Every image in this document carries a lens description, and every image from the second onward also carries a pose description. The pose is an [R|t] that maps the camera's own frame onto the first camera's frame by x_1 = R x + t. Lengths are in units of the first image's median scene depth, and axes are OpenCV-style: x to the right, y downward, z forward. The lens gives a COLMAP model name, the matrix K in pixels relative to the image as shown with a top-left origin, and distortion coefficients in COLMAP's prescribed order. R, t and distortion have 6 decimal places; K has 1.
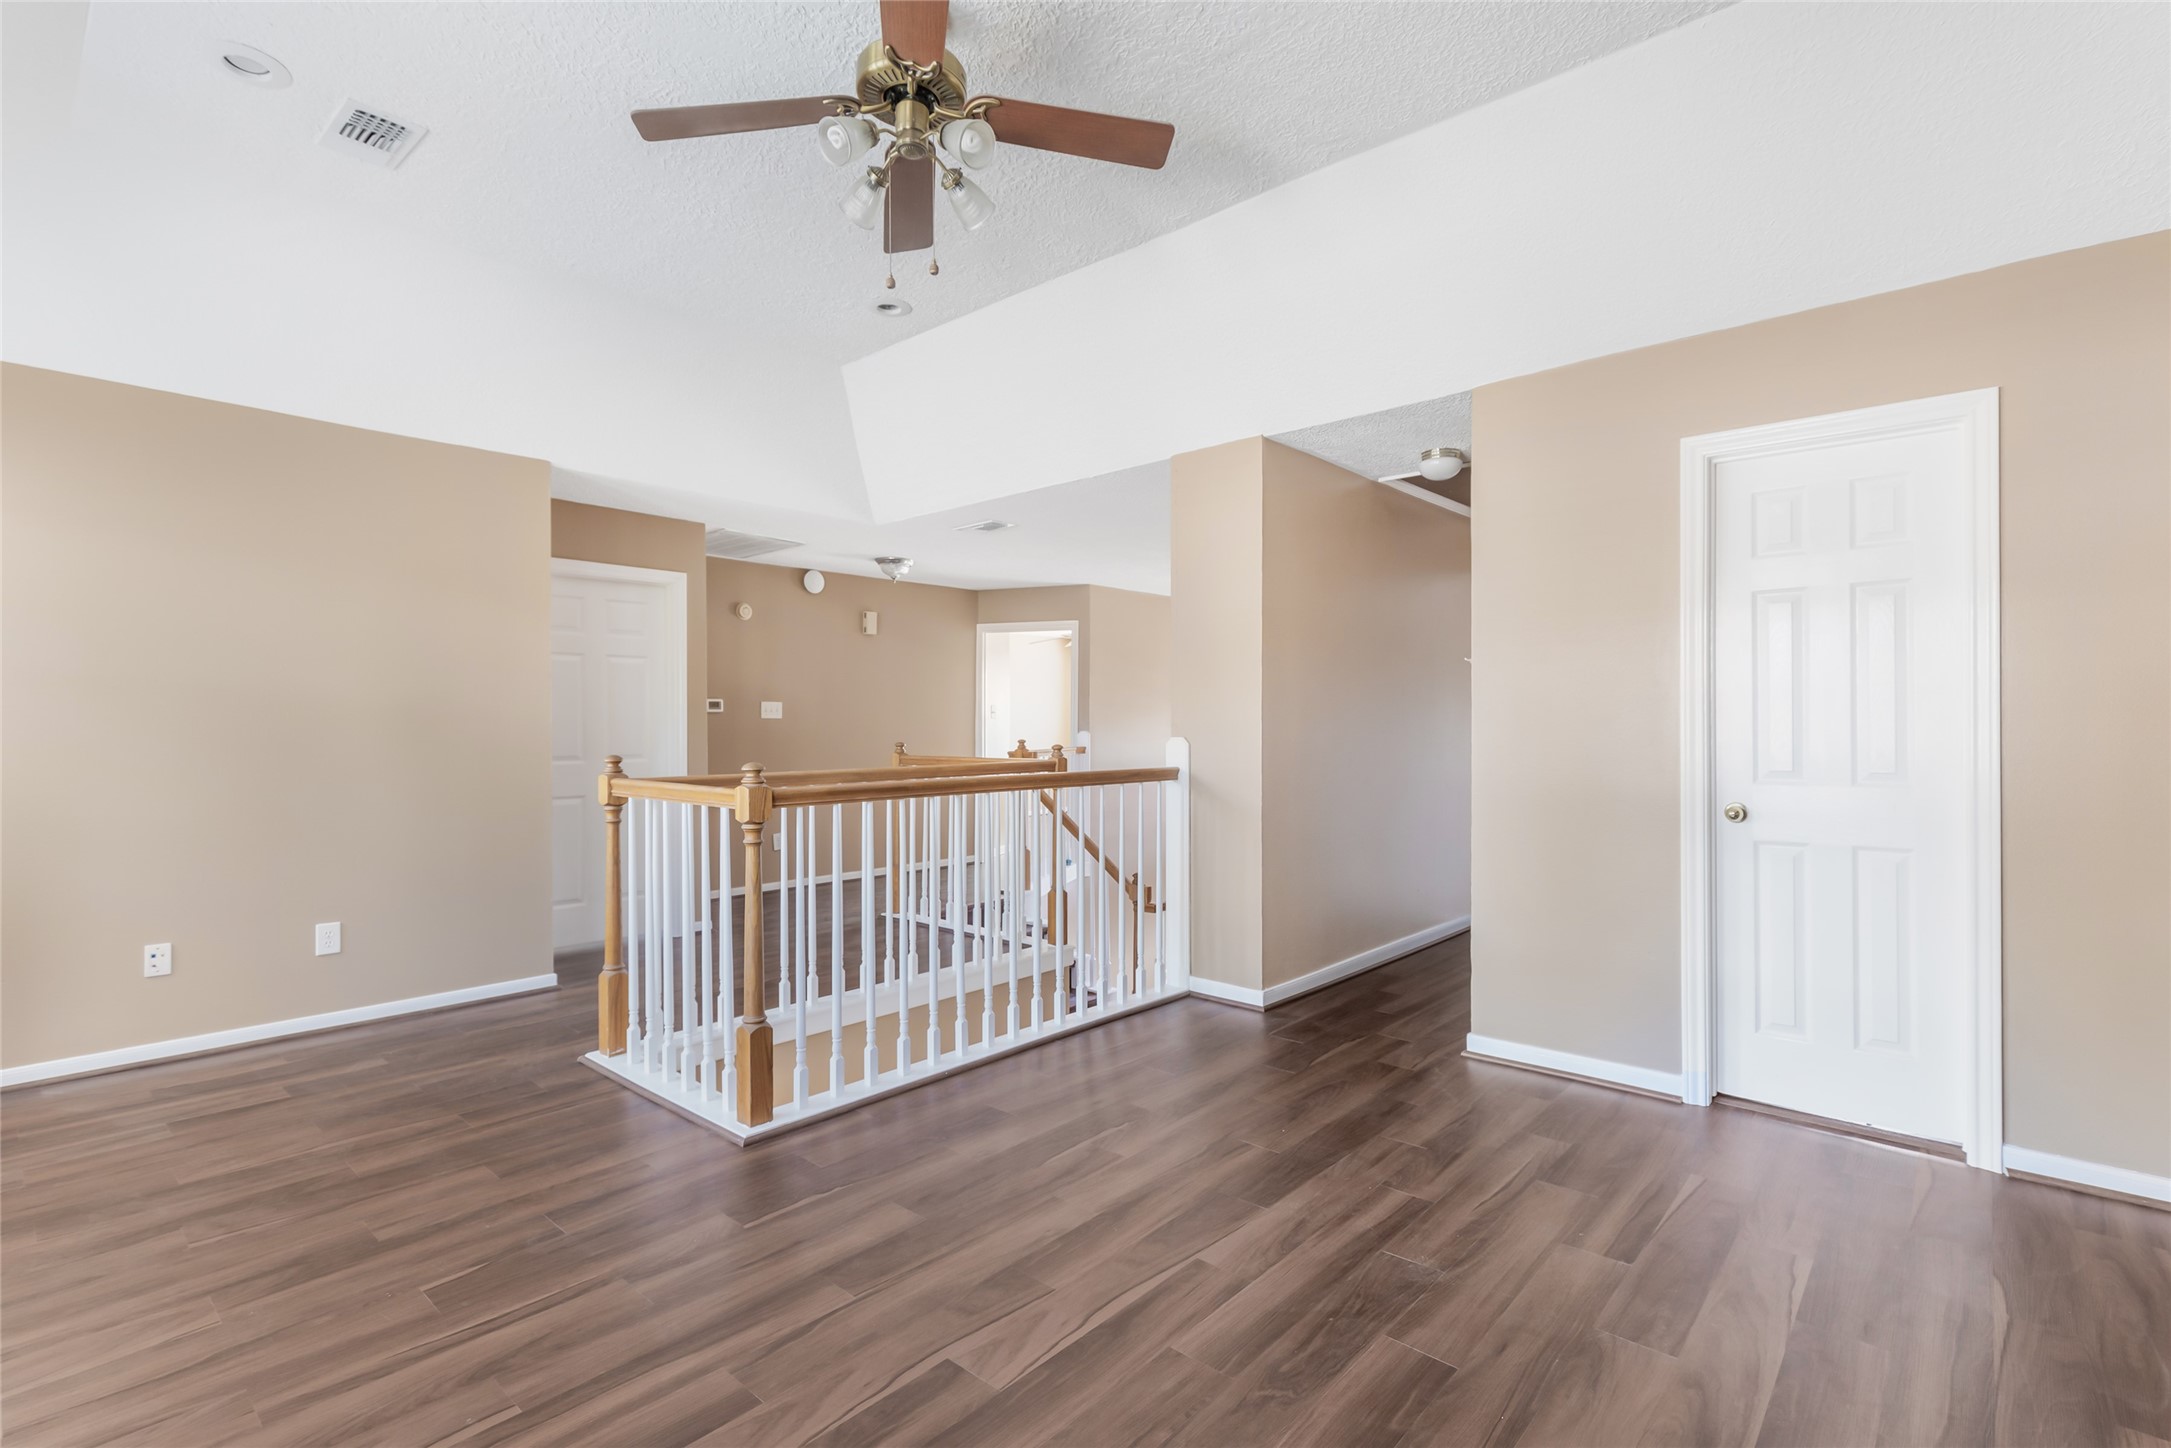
lens RADIAL K [[998.1, 0, 1098.4], [0, 998.1, 718.2], [0, 0, 1]] dist [0.004401, 0.000387]
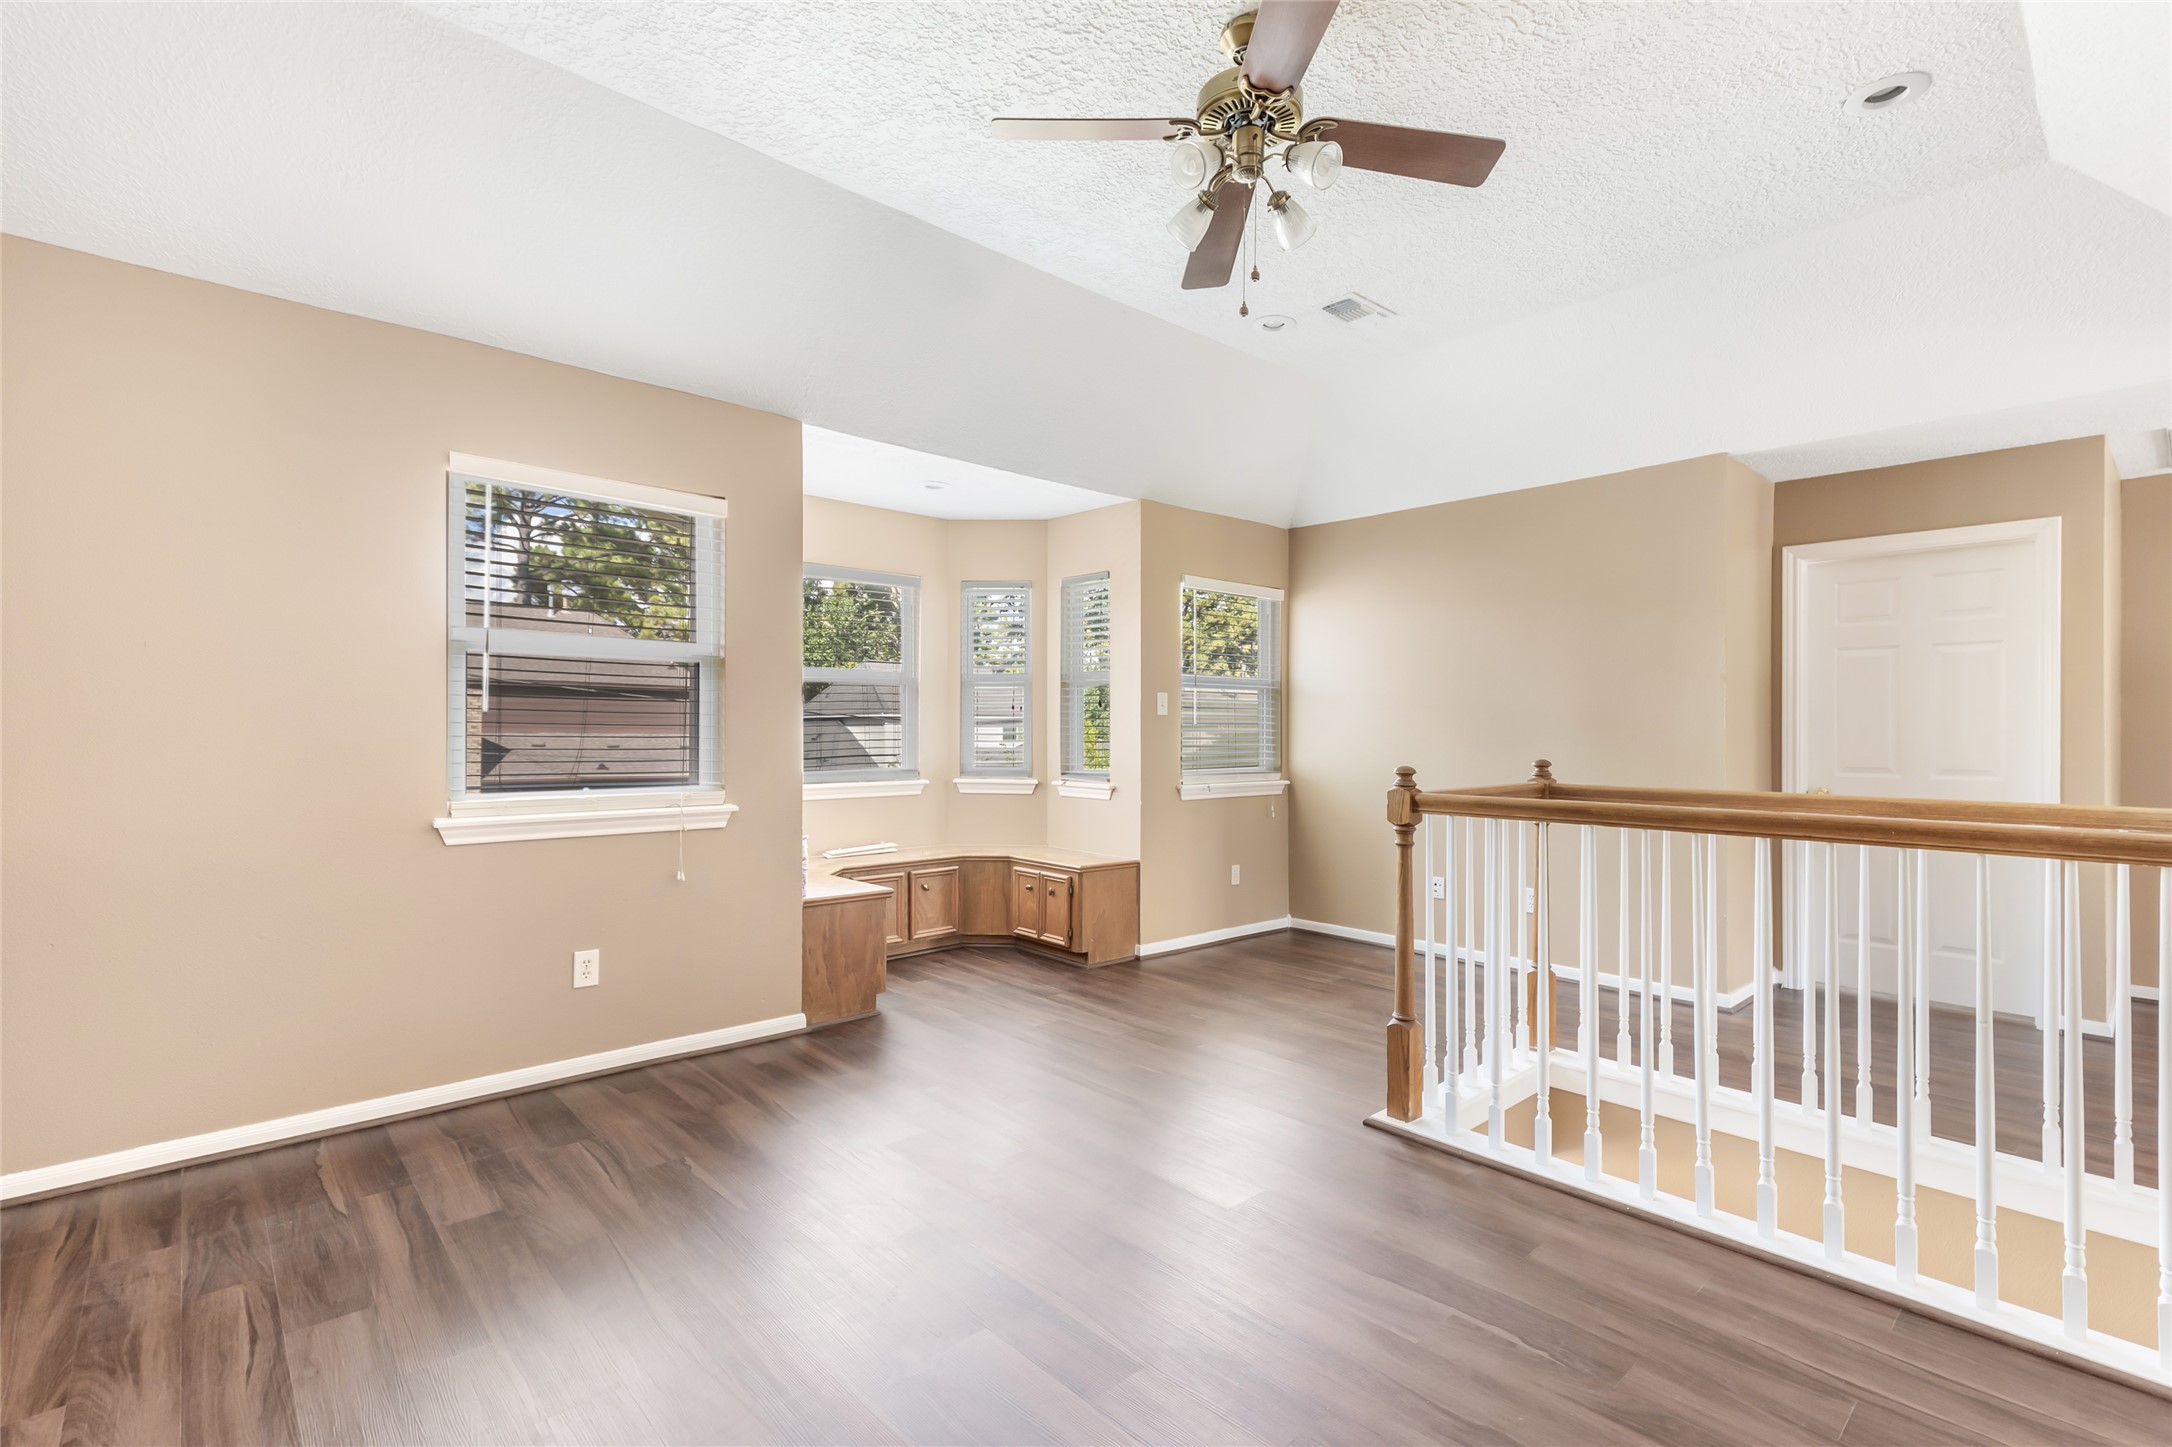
lens RADIAL K [[998.5, 0, 1099.0], [0, 998.5, 730.7], [0, 0, 1]] dist [0.004401, 0.000387]
pose [[-0.095577, 0.000640, -0.995422, 0.451298], [0.002406, 0.999997, 0.000412, 0.004439], [0.995419, -0.002356, -0.095578, 0.504965]]
